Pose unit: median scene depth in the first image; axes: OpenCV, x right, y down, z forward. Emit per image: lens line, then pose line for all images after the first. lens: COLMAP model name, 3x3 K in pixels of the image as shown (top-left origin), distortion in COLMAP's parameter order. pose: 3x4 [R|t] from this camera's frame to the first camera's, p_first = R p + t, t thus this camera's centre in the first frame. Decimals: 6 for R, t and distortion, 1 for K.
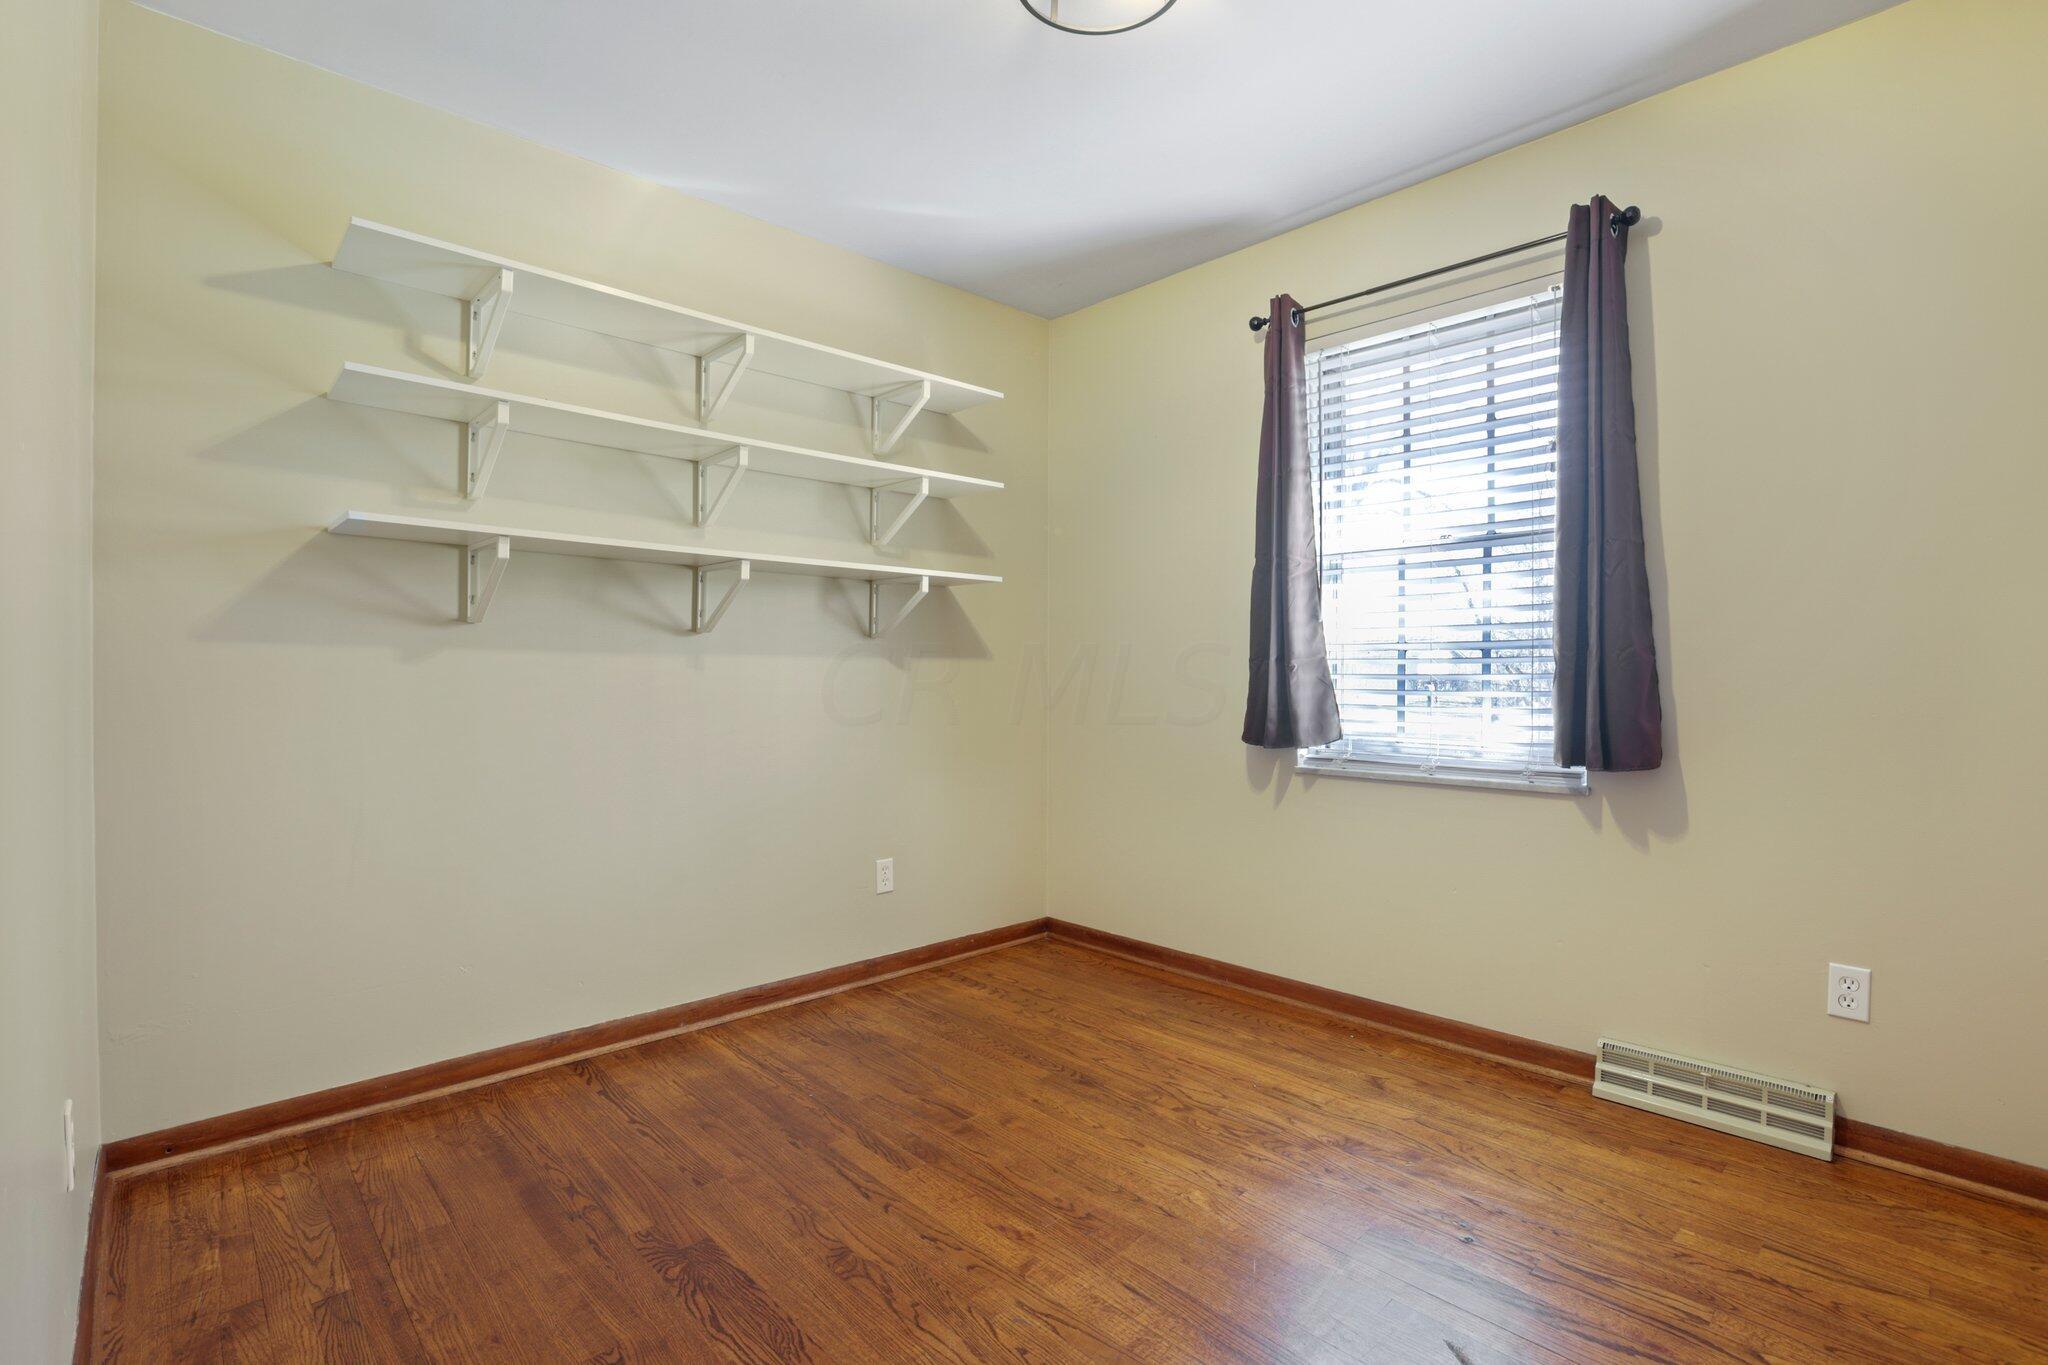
lens RADIAL K [[965.5, 0, 1024.0], [0, 965.5, 682.5], [0, 0, 1]] dist [-0.012428, 0.000688]
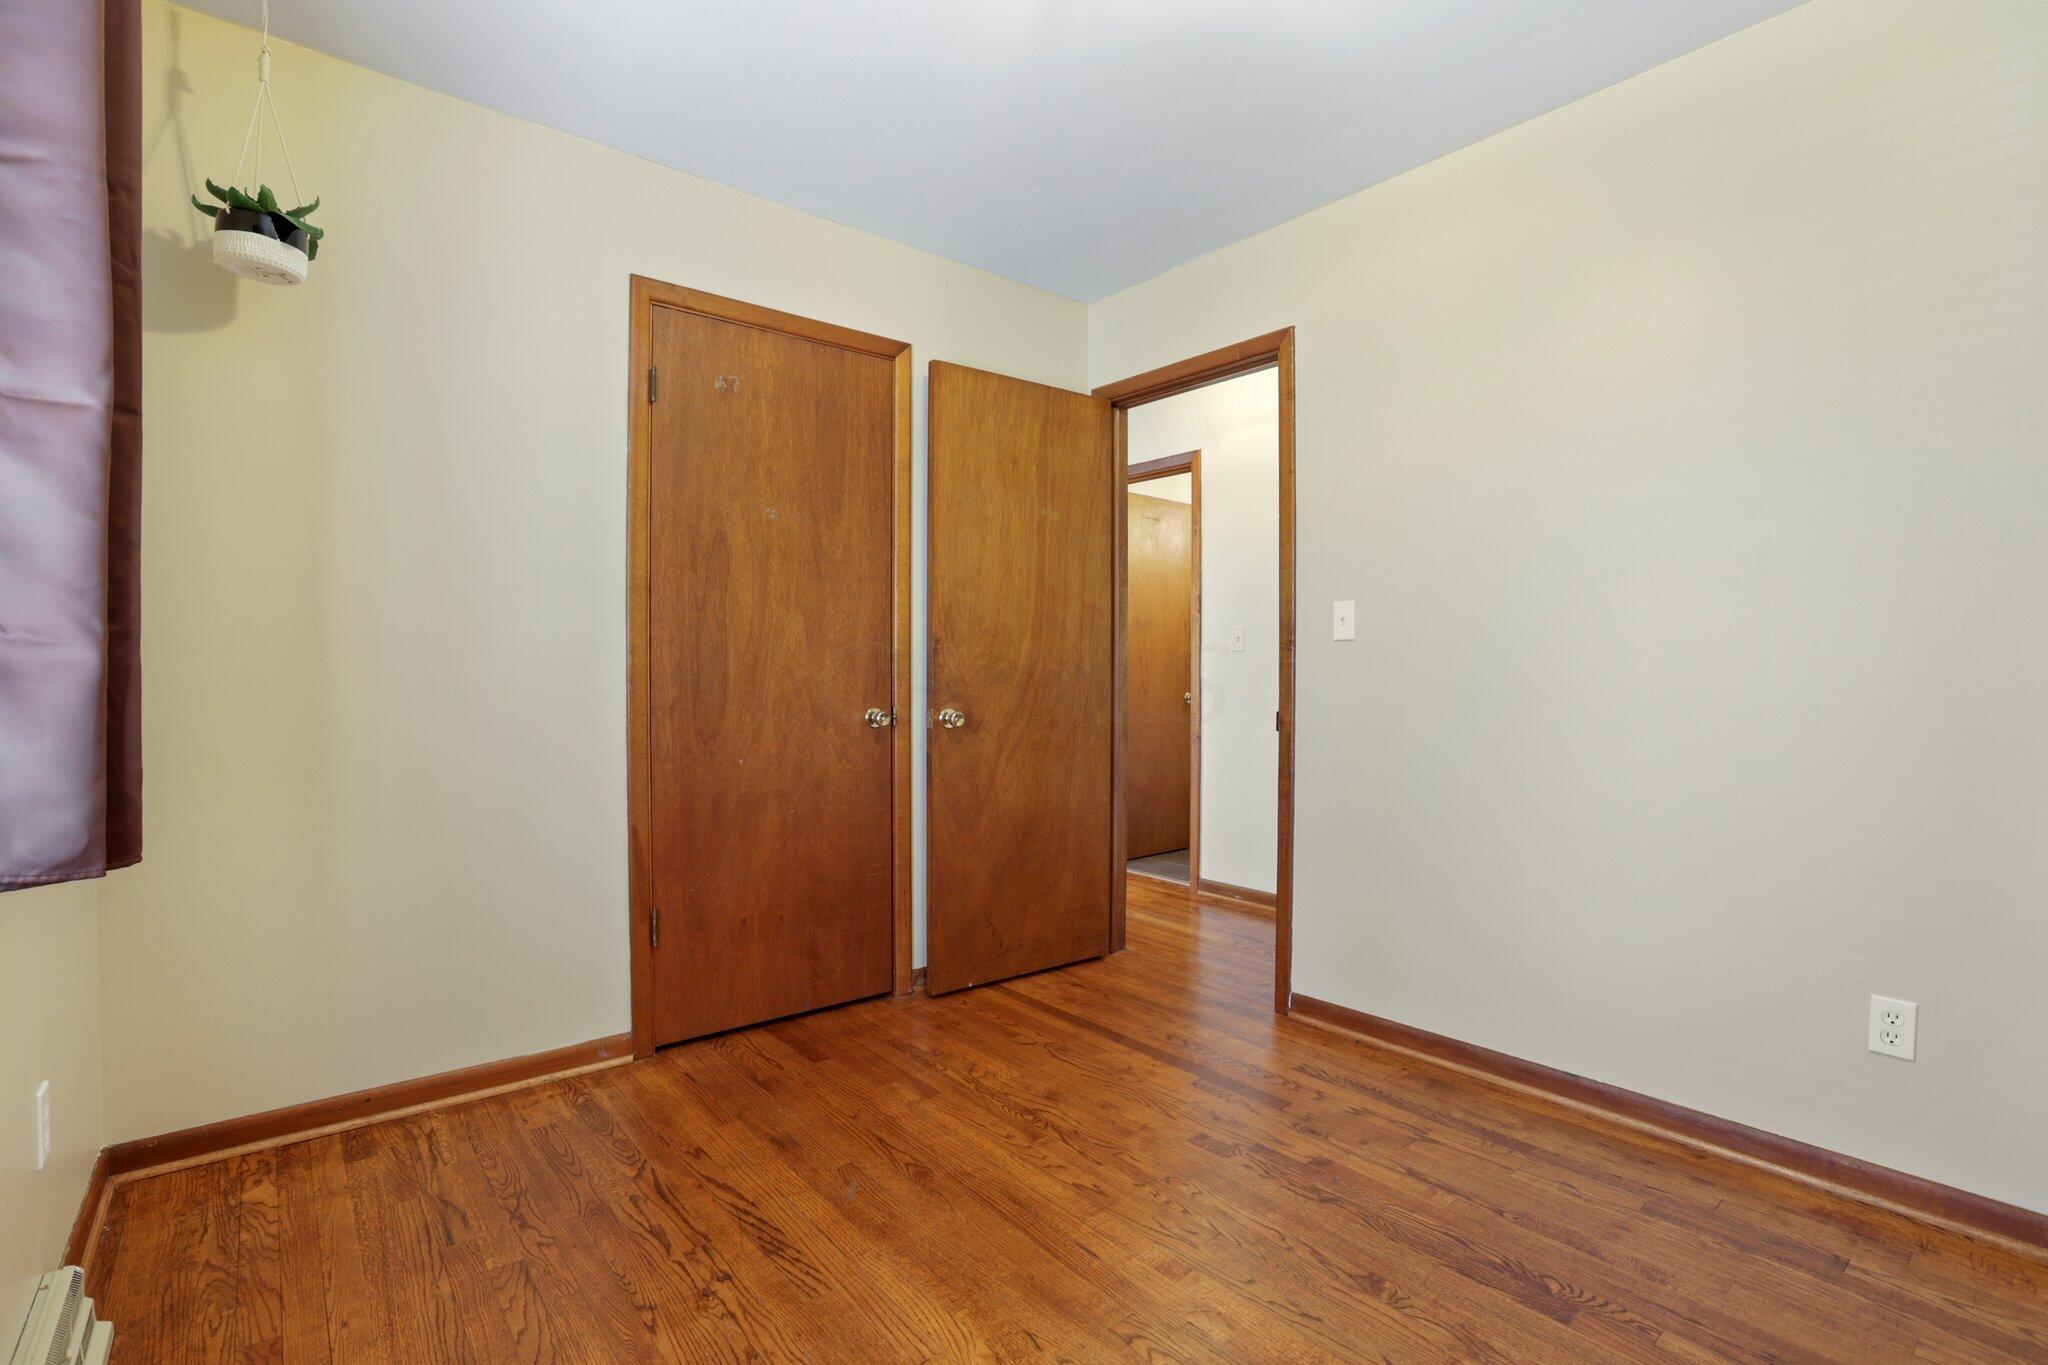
lens RADIAL K [[965.5, 0, 1024.0], [0, 965.5, 682.5], [0, 0, 1]] dist [-0.012428, 0.000688]
pose [[-0.997899, -0.004781, 0.064605, 0.116583], [-0.004086, 0.999932, 0.010891, -0.012619], [-0.064652, 0.010604, -0.997852, 2.000980]]
